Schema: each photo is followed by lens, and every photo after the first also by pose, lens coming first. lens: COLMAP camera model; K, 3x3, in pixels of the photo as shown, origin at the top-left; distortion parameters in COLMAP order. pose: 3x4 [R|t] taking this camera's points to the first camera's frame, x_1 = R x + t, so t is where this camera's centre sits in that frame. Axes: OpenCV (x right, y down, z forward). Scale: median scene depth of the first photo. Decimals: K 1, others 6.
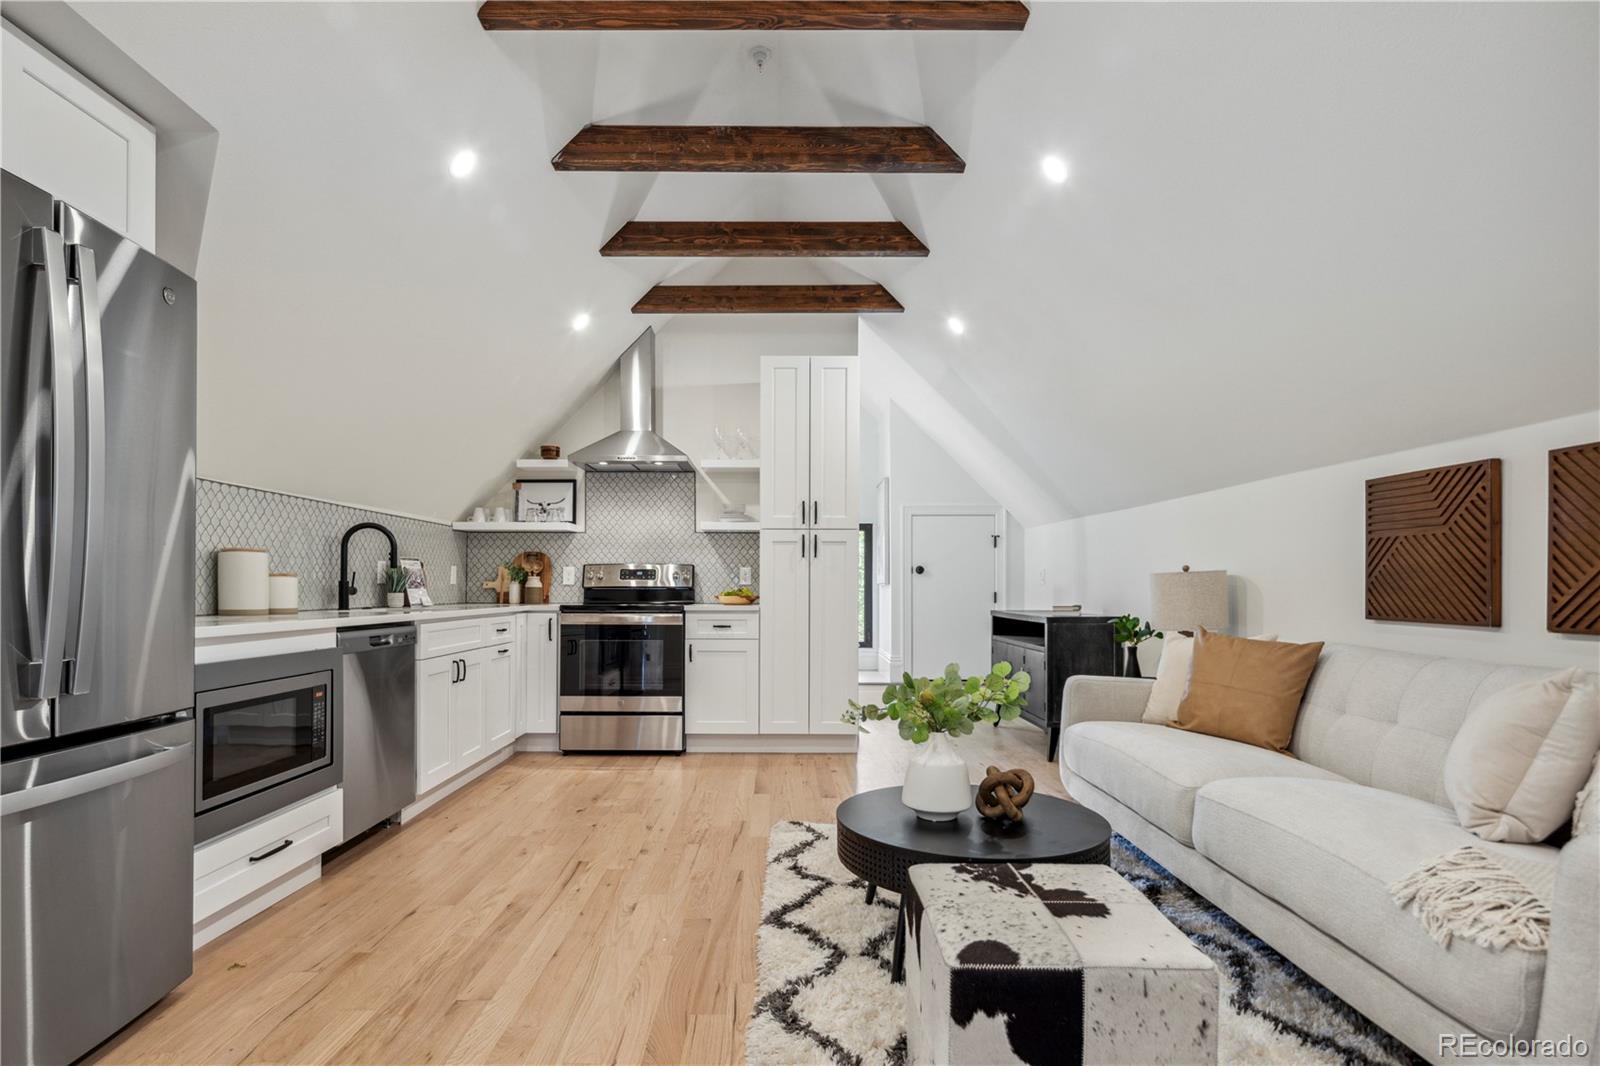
lens RADIAL K [[787.9, 0, 777.5], [0, 787.9, 590.5], [0, 0, 1]] dist [0.001783, -0.000138]
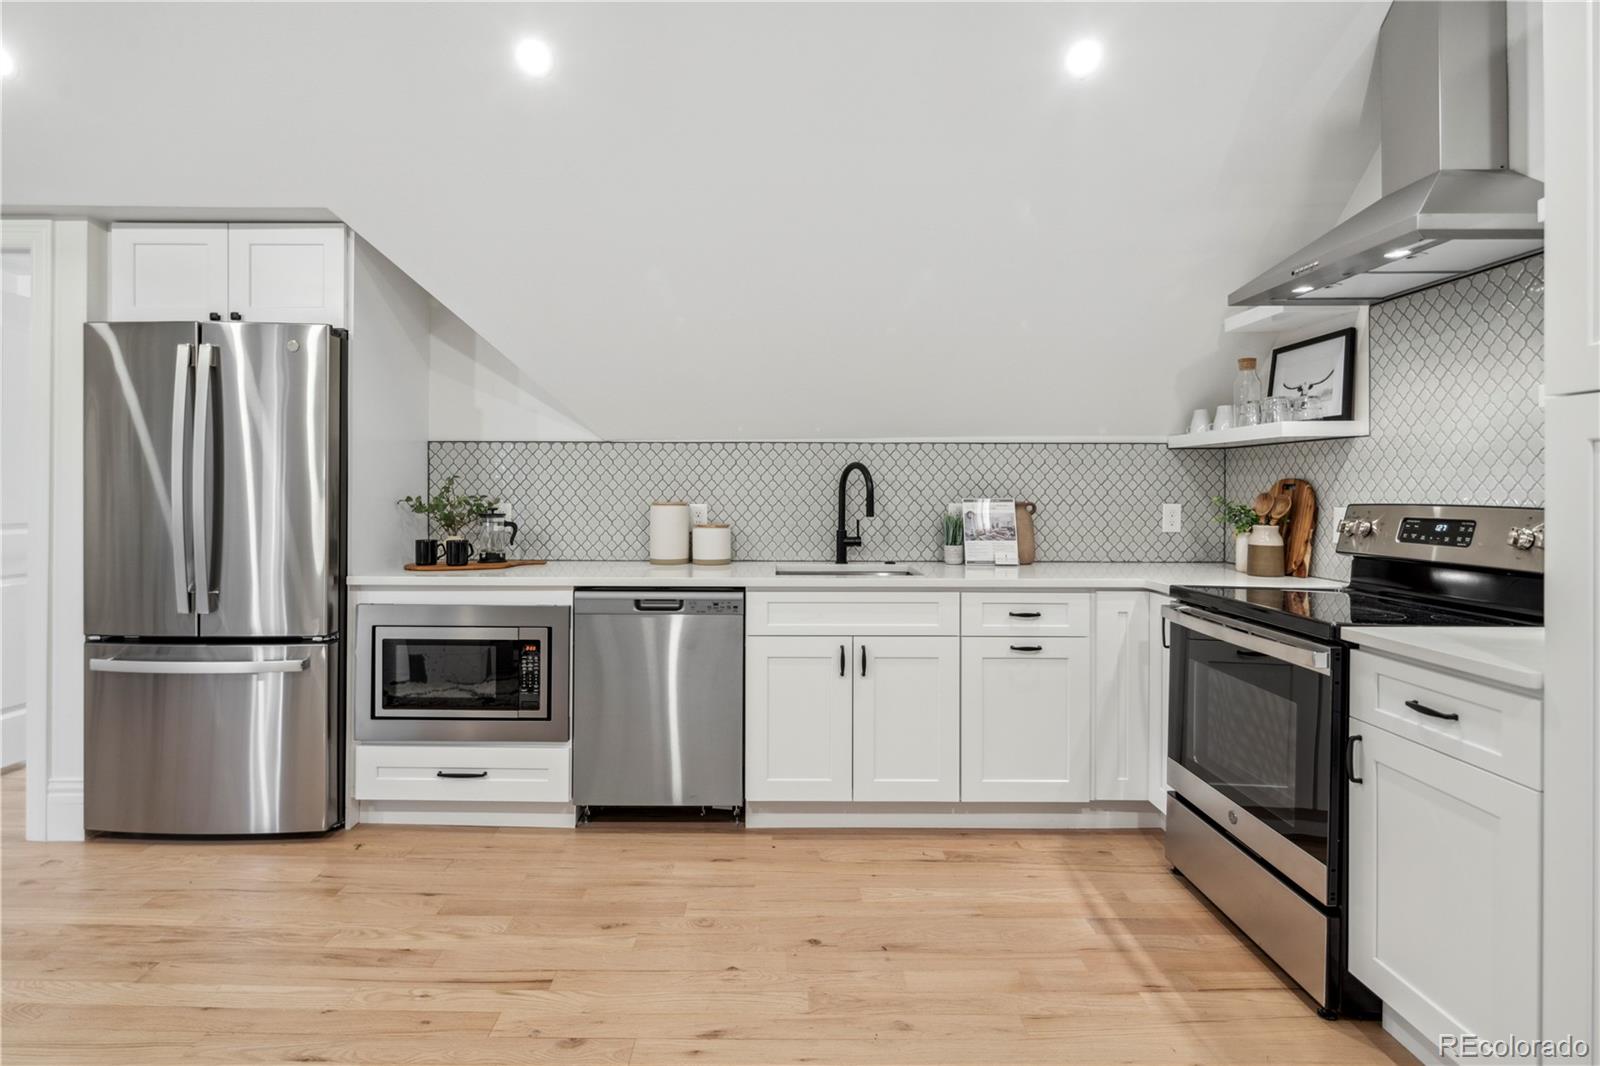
lens RADIAL K [[783.4, 0, 771.8], [0, 783.4, 484.3], [0, 0, 1]] dist [0.001170, -0.000505]
pose [[-0.002635, -0.008344, -0.999962, 0.256207], [-0.004714, 0.999954, -0.008332, -0.044159], [0.999985, 0.004692, -0.002674, 0.732066]]
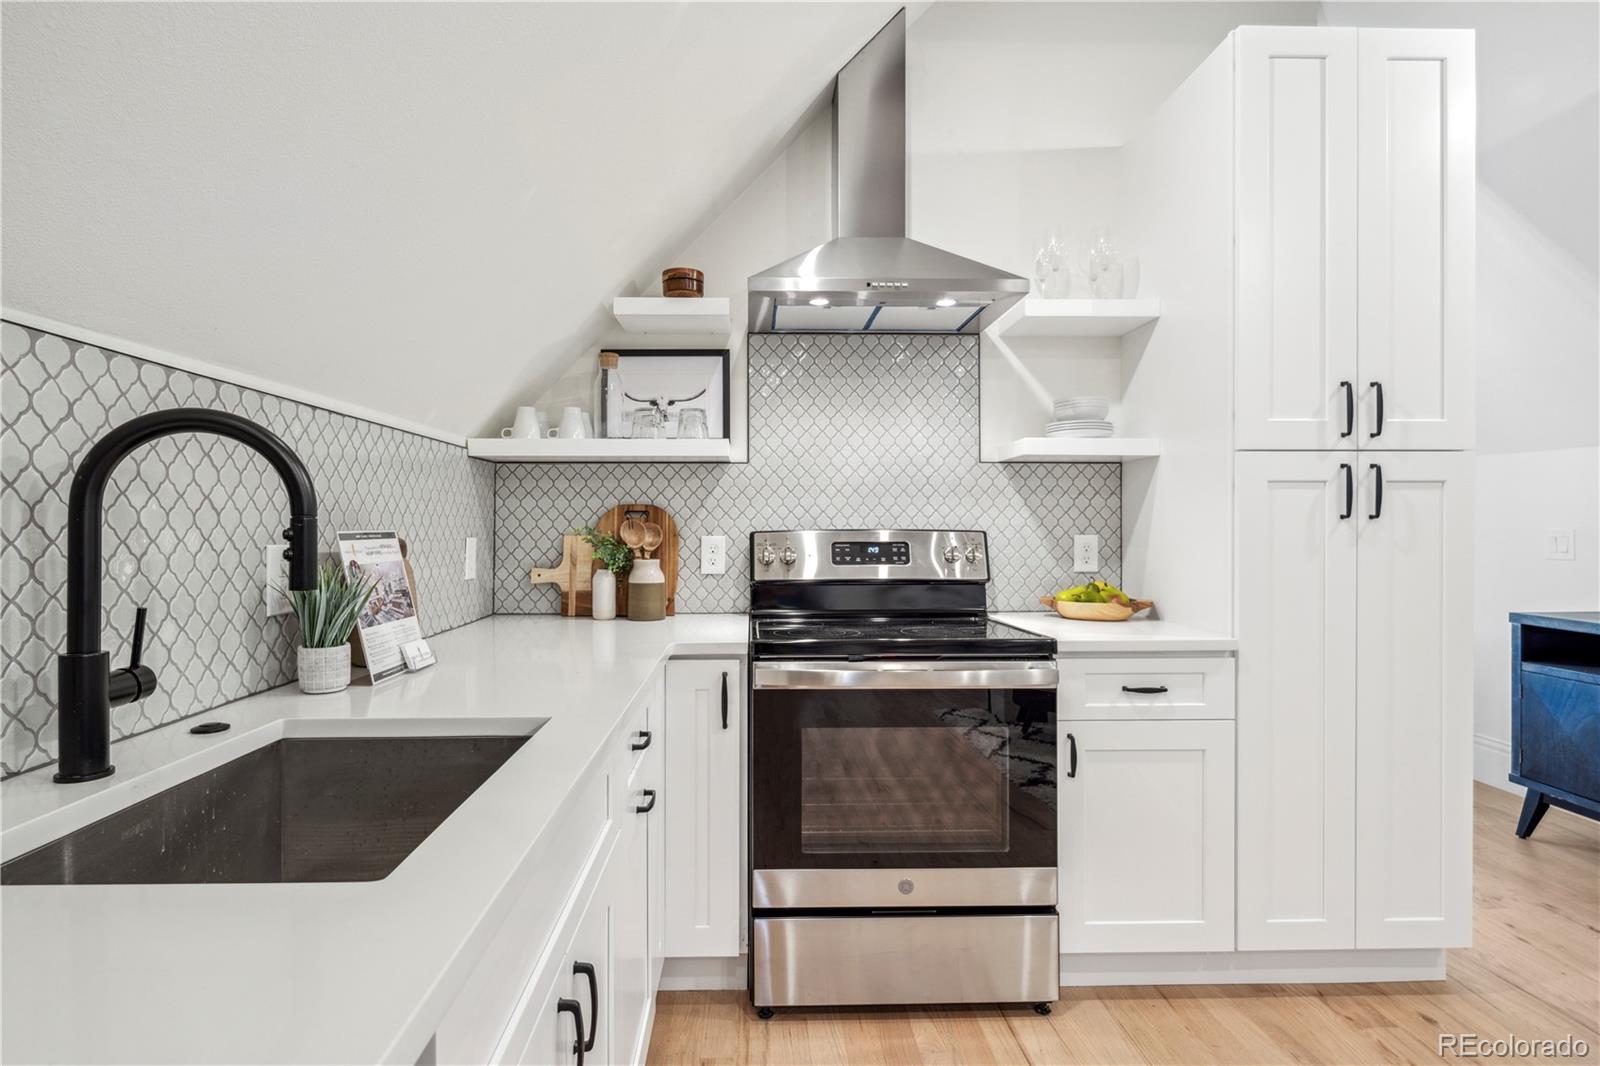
lens RADIAL K [[786.8, 0, 766.5], [0, 786.8, 532.5], [0, 0, 1]] dist [-0.000818, -0.000432]
pose [[0.999659, -0.004530, 0.025736, -0.278637], [0.004435, 0.999983, 0.003779, -0.038251], [-0.025753, -0.003664, 0.999662, 0.602078]]
